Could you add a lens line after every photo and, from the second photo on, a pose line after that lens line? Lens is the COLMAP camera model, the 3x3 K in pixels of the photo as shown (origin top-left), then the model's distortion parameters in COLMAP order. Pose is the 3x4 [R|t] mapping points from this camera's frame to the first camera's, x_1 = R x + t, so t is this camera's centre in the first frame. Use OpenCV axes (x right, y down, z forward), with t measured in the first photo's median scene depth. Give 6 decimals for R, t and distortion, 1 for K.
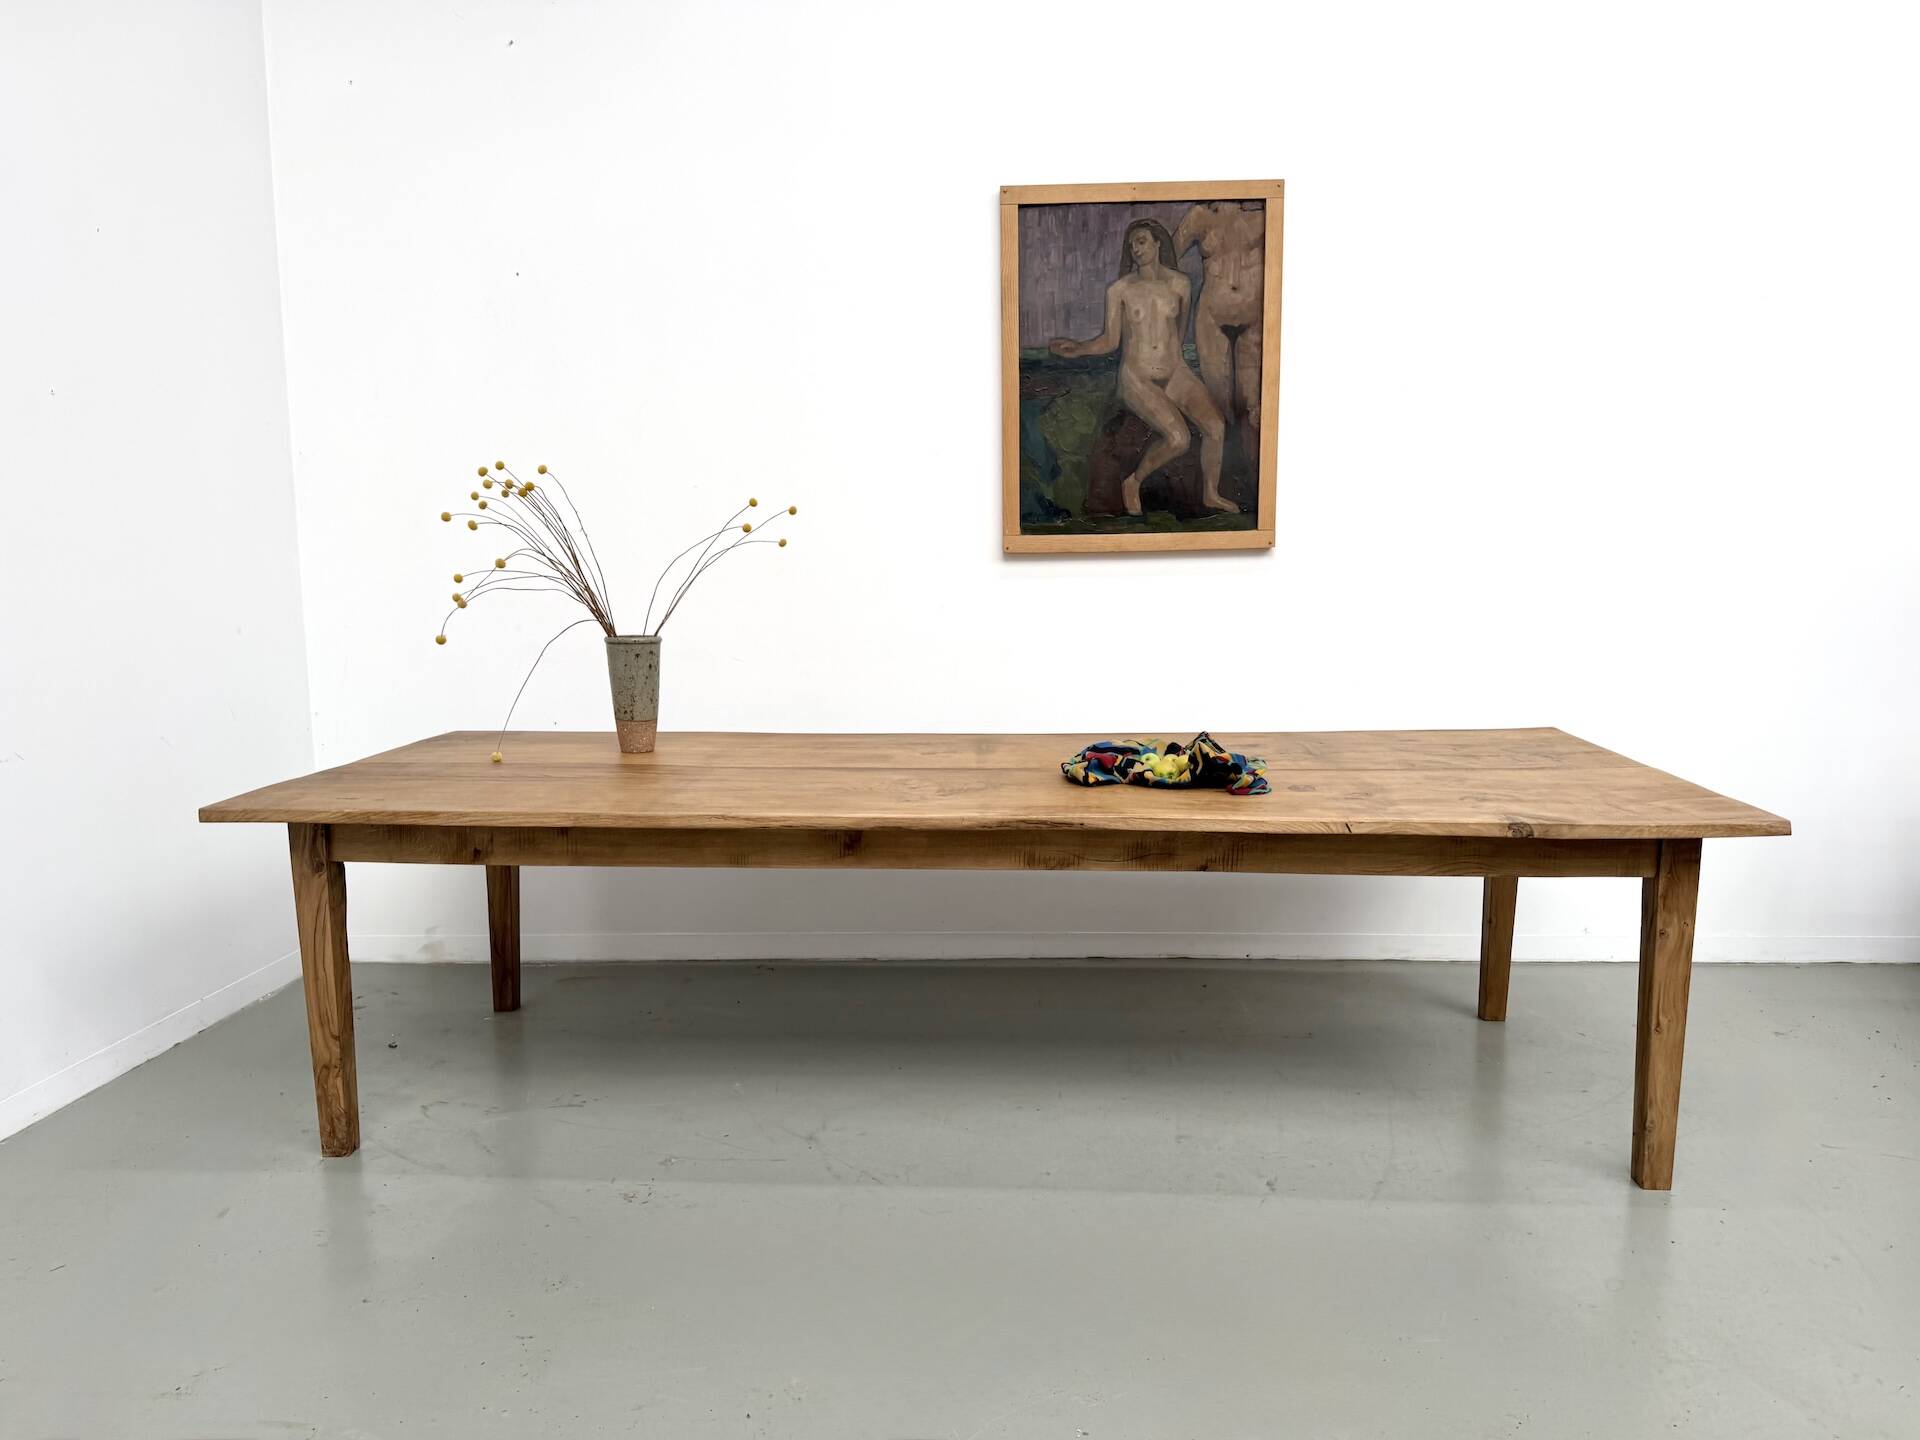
lens RADIAL K [[1350.5, 0, 944.5], [0, 1350.5, 725.9], [0, 0, 1]] dist [0.020684, -0.048206]
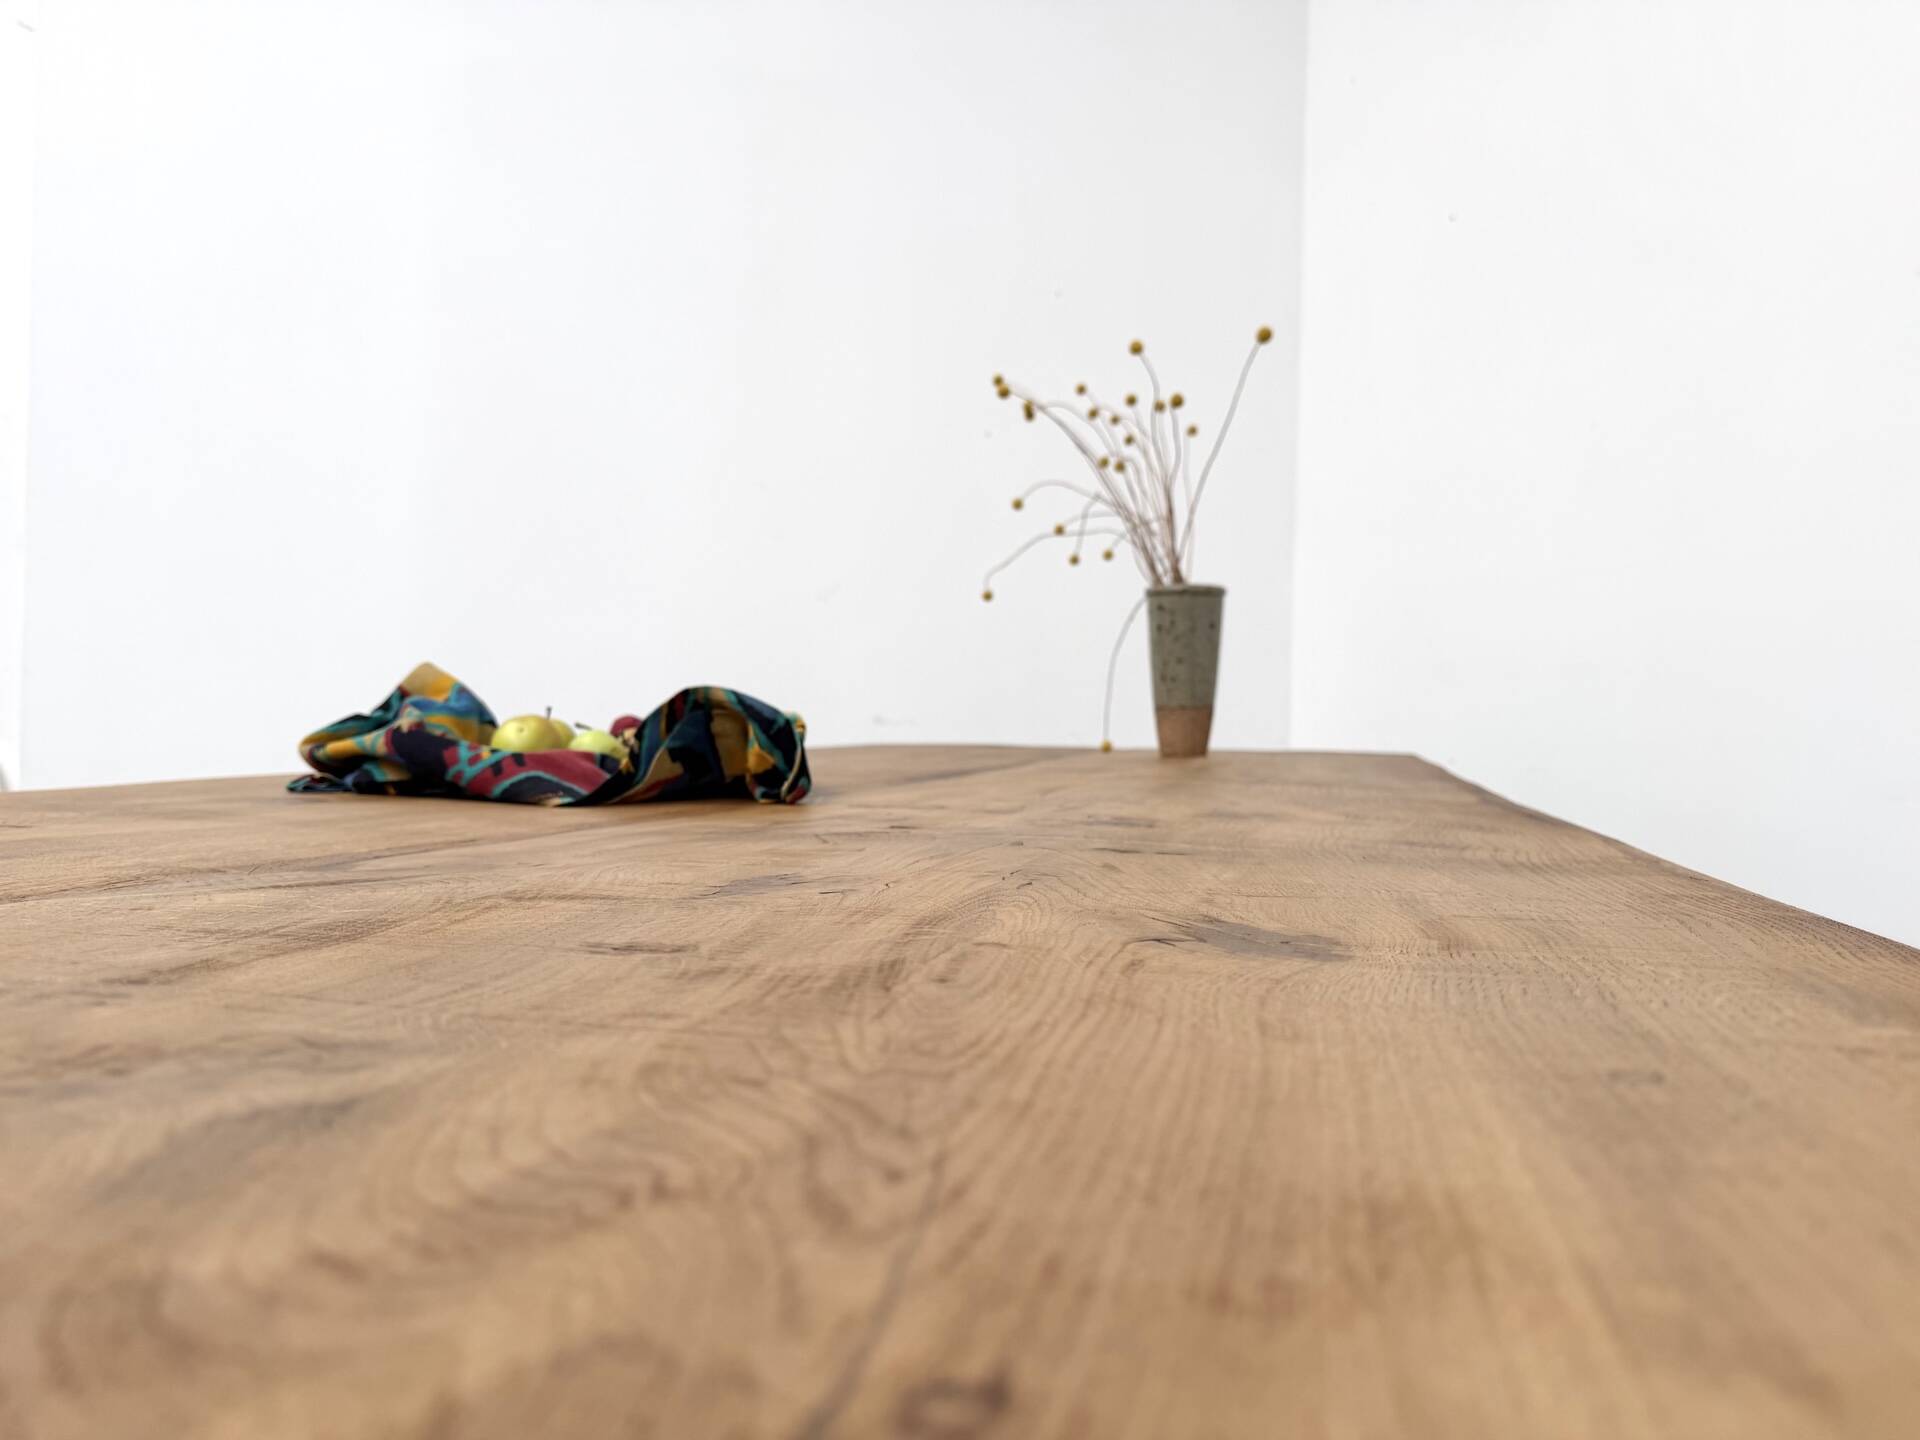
lens RADIAL K [[1364.3, 0, 955.3], [0, 1364.3, 723.1], [0, 0, 1]] dist [0.065142, -0.092661]
pose [[-0.202628, 0.007106, -0.979230, 0.407339], [-0.130566, 0.990849, 0.034208, -0.005000], [0.970513, 0.134786, -0.199845, 0.886756]]
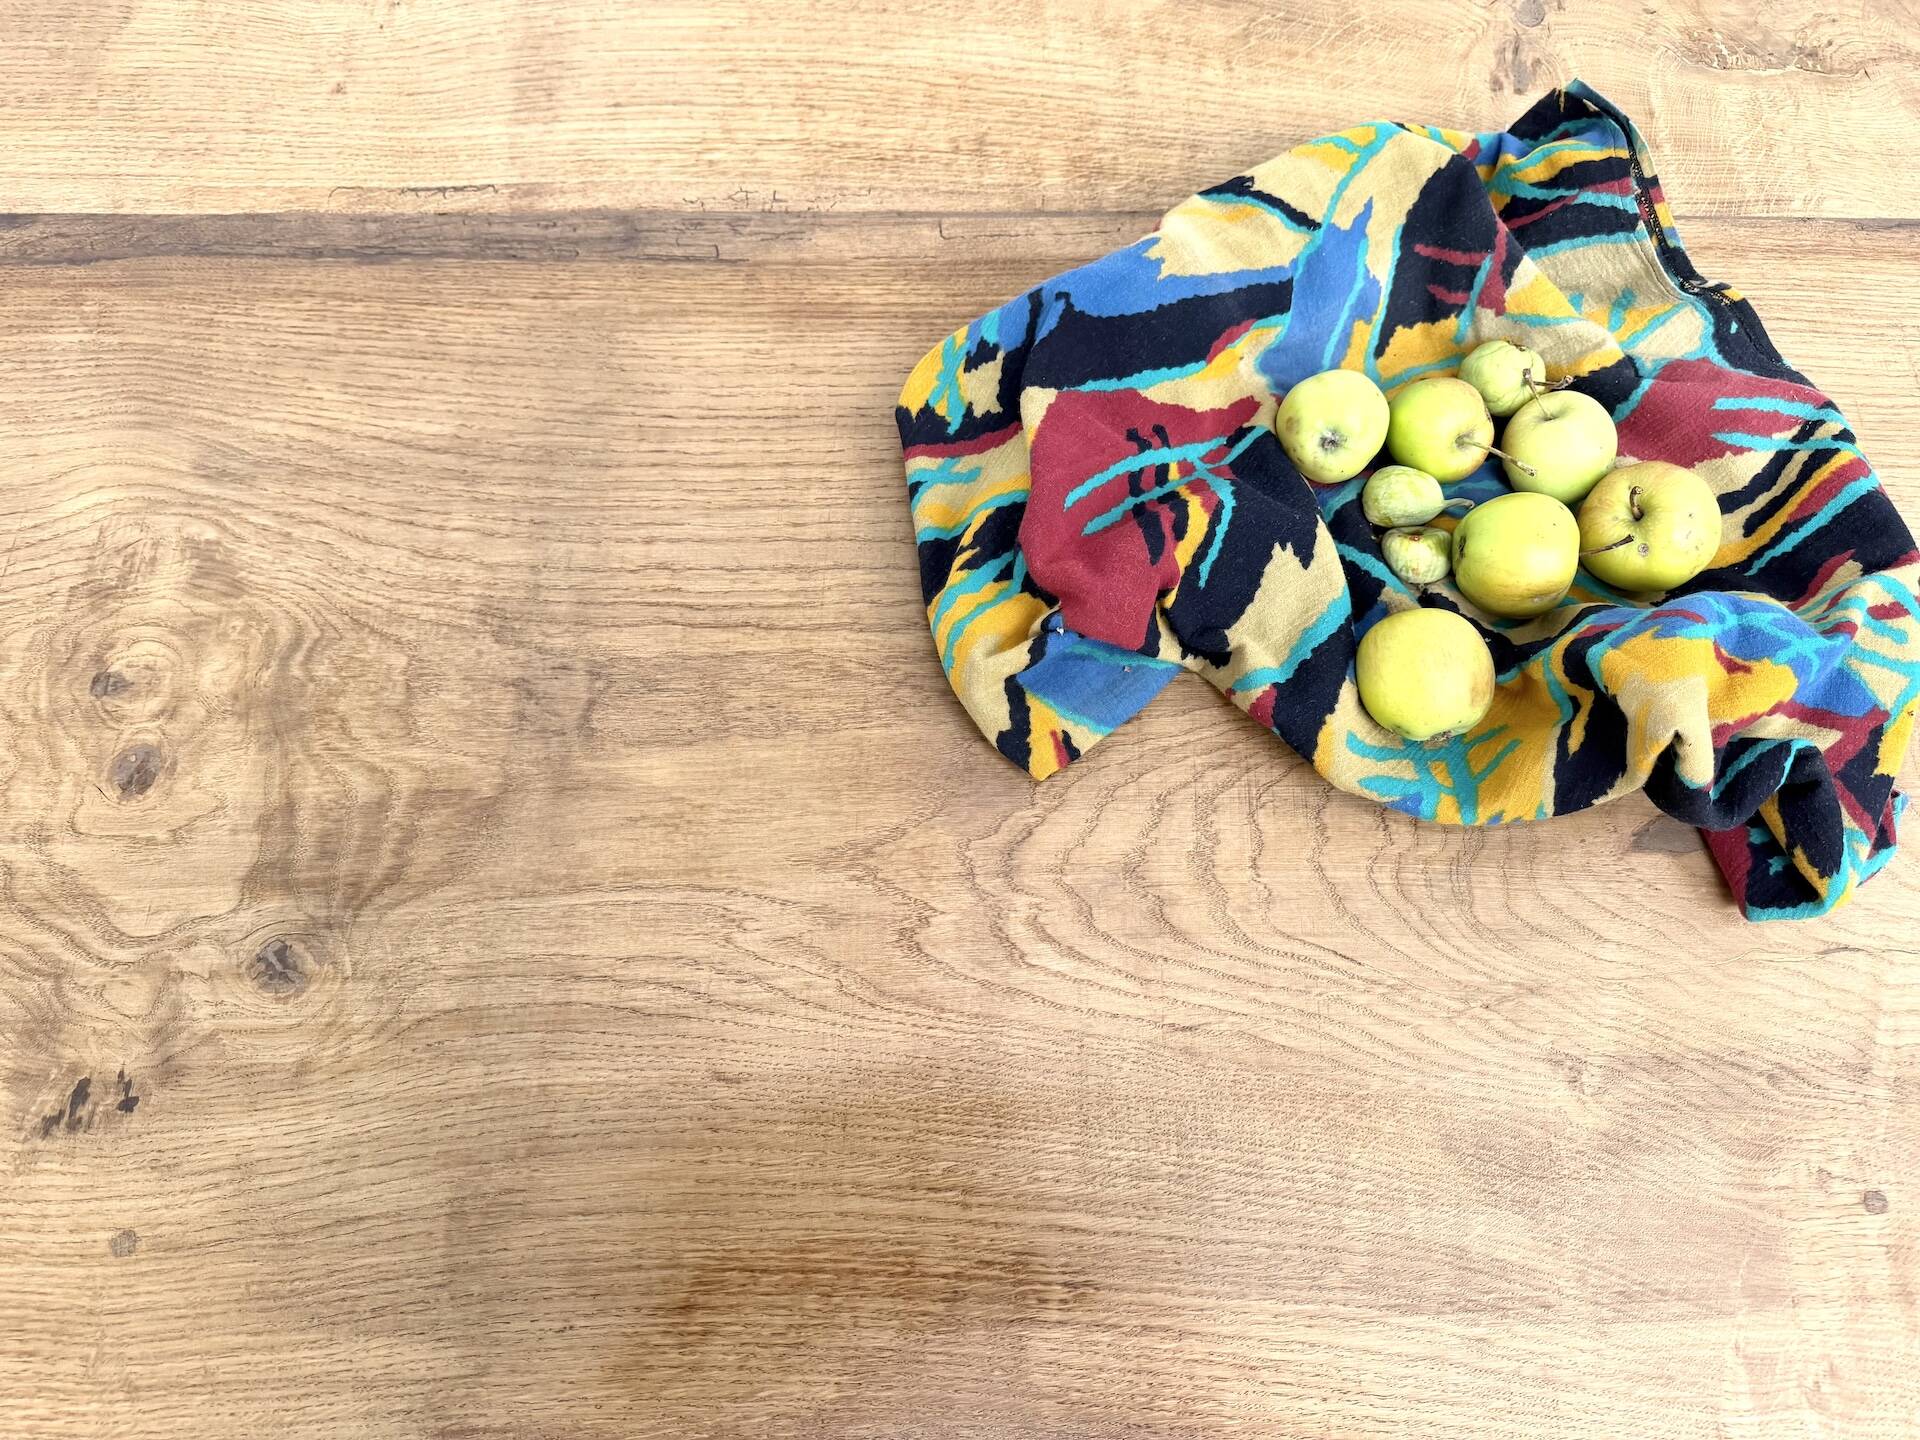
lens RADIAL K [[1364.3, 0, 974.6], [0, 1364.3, 737.0], [0, 0, 1]] dist [0.065142, -0.092661]
pose [[0.995241, -0.070233, 0.067554, 0.061896], [-0.026872, 0.468555, 0.883026, -0.100151], [-0.093671, -0.880638, 0.464437, 0.658532]]
